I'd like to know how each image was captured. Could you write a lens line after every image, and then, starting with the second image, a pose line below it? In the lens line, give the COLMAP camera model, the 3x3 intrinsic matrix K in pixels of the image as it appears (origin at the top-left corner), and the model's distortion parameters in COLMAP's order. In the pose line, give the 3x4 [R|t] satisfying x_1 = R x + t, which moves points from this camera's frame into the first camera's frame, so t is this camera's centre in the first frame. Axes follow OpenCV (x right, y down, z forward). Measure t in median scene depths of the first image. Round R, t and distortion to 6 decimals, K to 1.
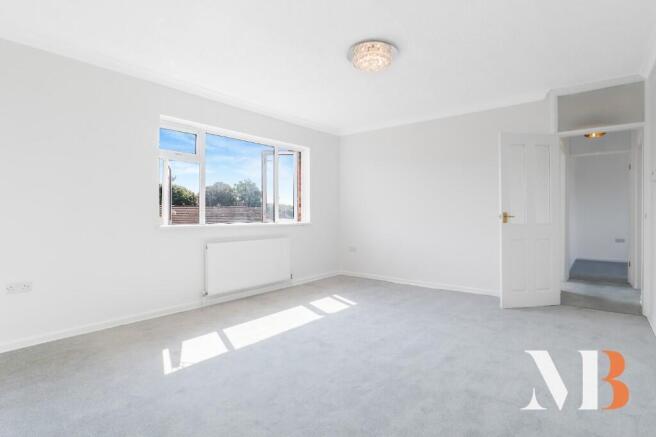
lens RADIAL K [[337.3, 0, 328.0], [0, 337.3, 223.7], [0, 0, 1]] dist [-0.000385, 0.001073]
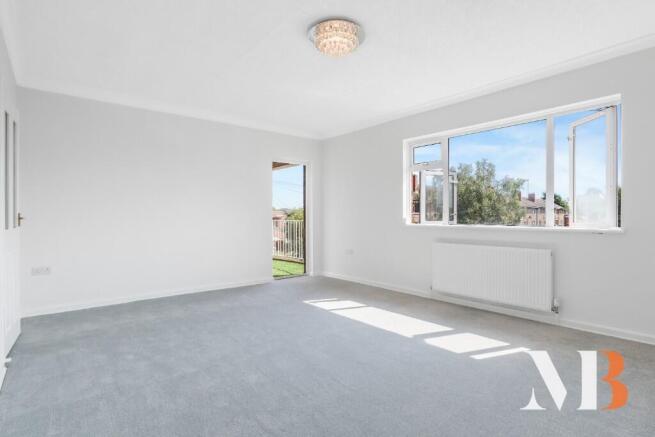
lens RADIAL K [[333.4, 0, 336.2], [0, 333.4, 216.8], [0, 0, 1]] dist [-0.001730, 0.000514]
pose [[-0.168558, 0.007930, -0.985660, 0.739626], [-0.025423, 0.999600, 0.012390, -0.027080], [0.985364, 0.027147, -0.168289, 0.848757]]
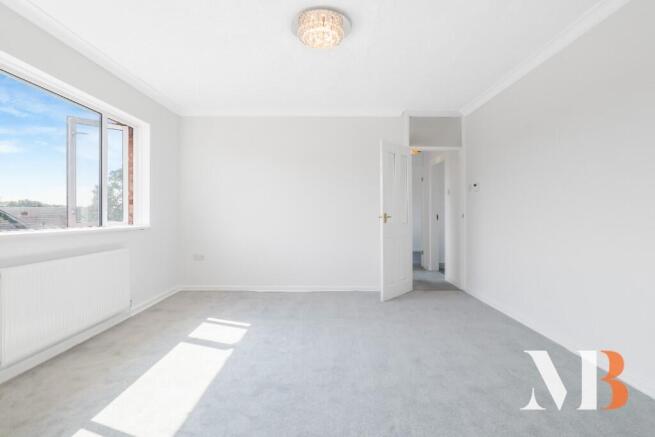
lens RADIAL K [[339.8, 0, 327.5], [0, 339.8, 218.5], [0, 0, 1]] dist [-0.004830, -0.000664]
pose [[0.776589, -0.006289, 0.629976, -0.286934], [0.016657, 0.999806, -0.010553, -0.007042], [-0.629787, 0.018688, 0.776543, 0.239255]]
